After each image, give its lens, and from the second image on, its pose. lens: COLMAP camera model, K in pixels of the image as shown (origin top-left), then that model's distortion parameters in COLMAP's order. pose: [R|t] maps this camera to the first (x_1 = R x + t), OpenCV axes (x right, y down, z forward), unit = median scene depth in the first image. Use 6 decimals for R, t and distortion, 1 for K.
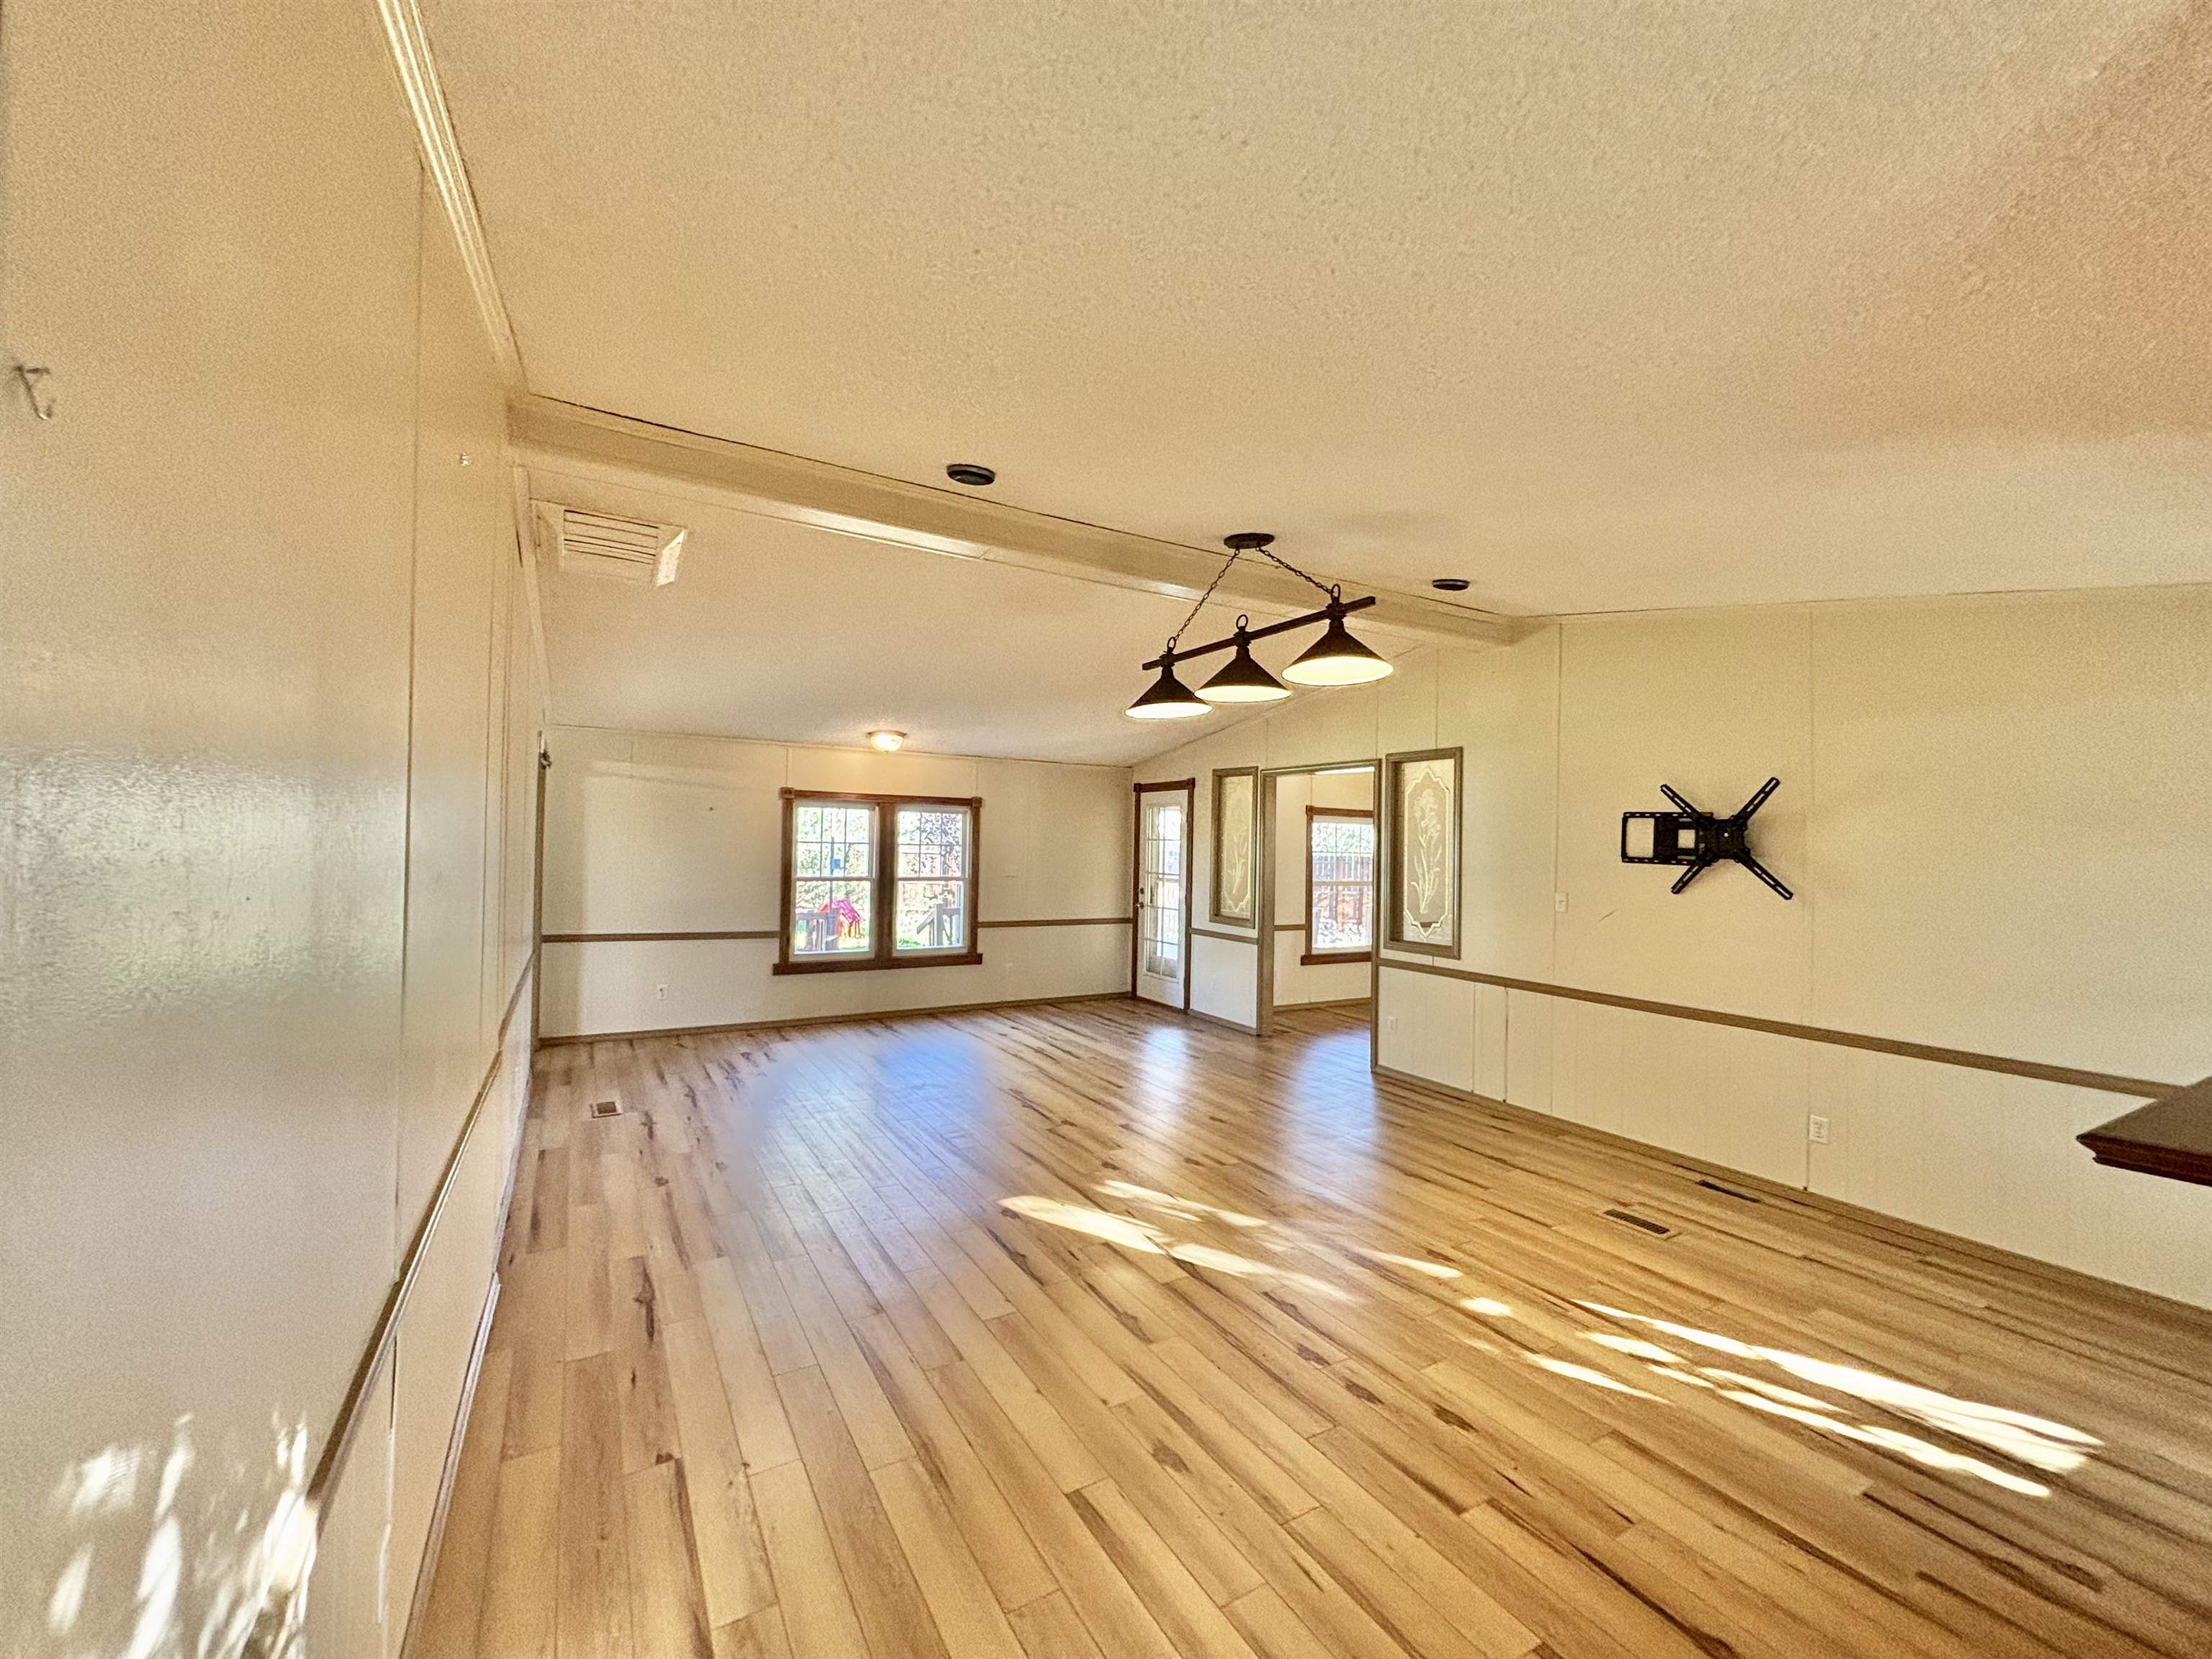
lens RADIAL K [[888.2, 0, 1106.0], [0, 888.2, 829.5], [0, 0, 1]] dist [0.000086, -0.000128]
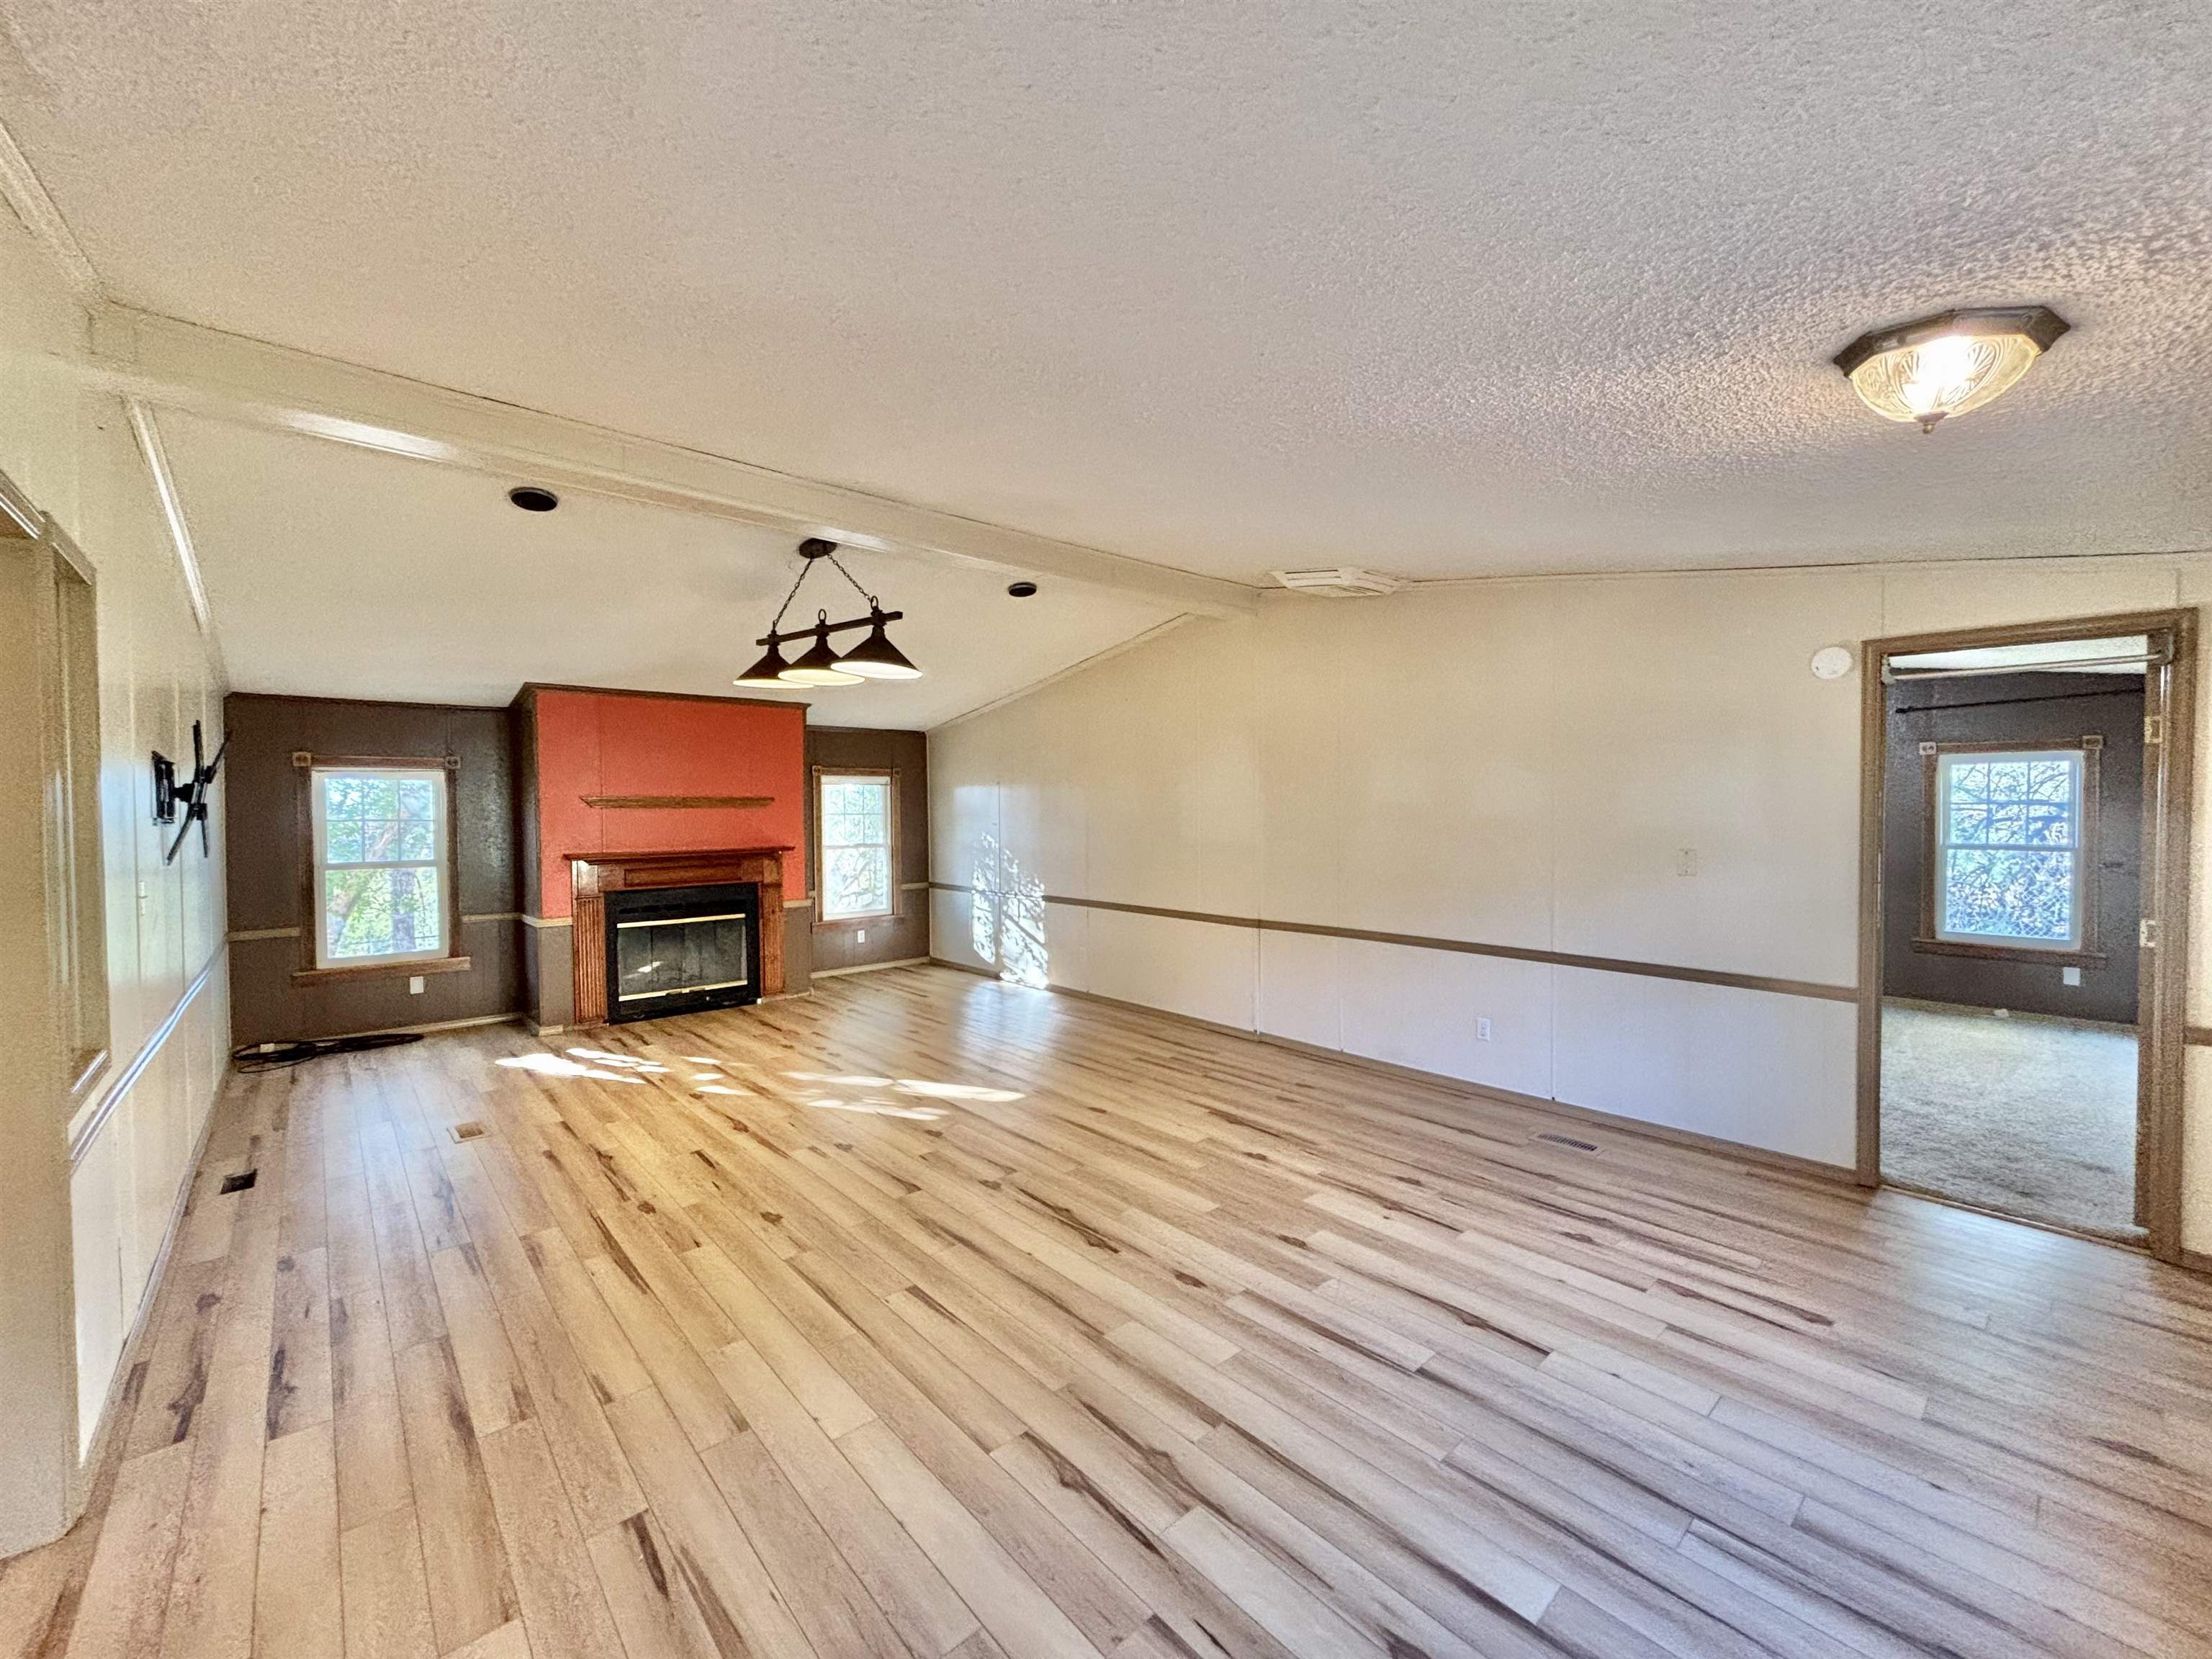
lens RADIAL K [[888.2, 0, 1106.0], [0, 888.2, 829.5], [0, 0, 1]] dist [0.000086, -0.000128]
pose [[-0.980748, -0.007100, -0.195146, 0.013000], [-0.008414, 0.999947, 0.005906, 0.036007], [0.195094, 0.007435, -0.980756, 2.216851]]
